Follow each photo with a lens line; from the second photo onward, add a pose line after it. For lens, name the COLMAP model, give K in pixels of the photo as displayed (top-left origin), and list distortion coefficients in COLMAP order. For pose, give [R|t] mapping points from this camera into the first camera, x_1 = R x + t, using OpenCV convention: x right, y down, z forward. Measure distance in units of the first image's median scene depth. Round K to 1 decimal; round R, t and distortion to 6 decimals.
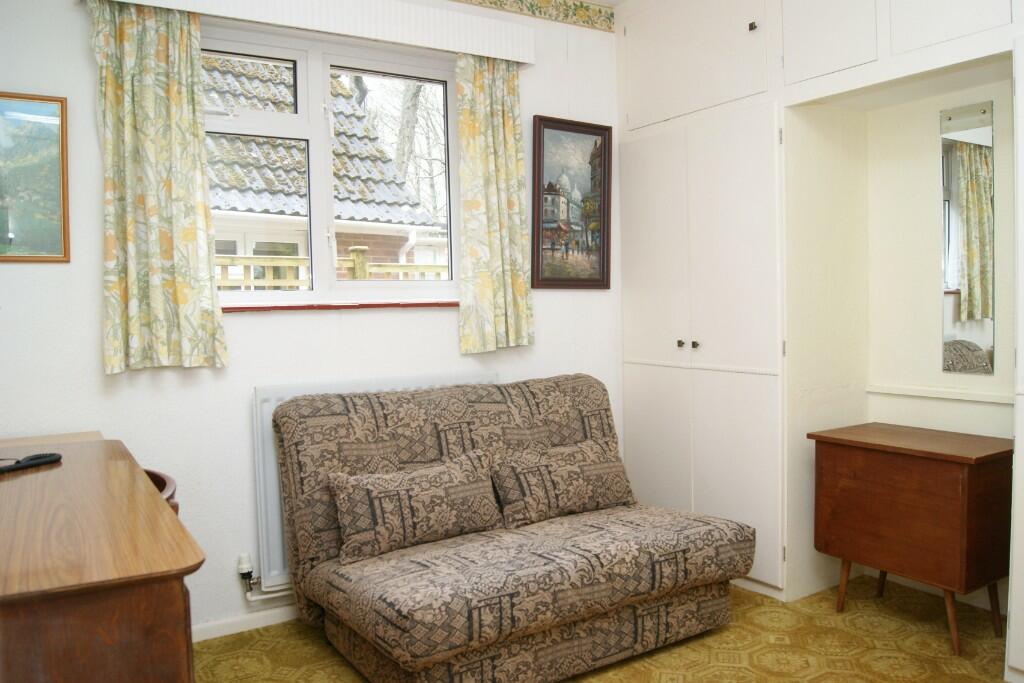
lens RADIAL K [[817.2, 0, 528.3], [0, 817.2, 338.5], [0, 0, 1]] dist [-0.081808, 0.015293]
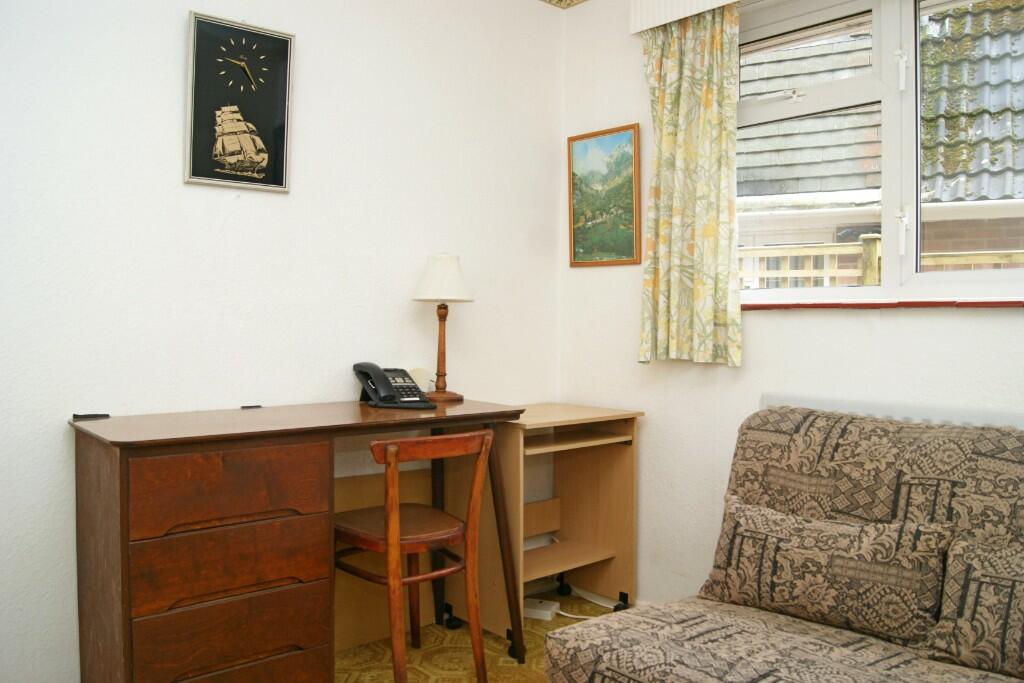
lens RADIAL K [[794.8, 0, 511.2], [0, 794.8, 340.0], [0, 0, 1]] dist [-0.081444, 0.007785]
pose [[0.178975, 0.041808, -0.982965, 0.512165], [-0.060740, 0.997660, 0.031373, -0.009462], [0.981977, 0.054091, 0.181096, 0.588613]]
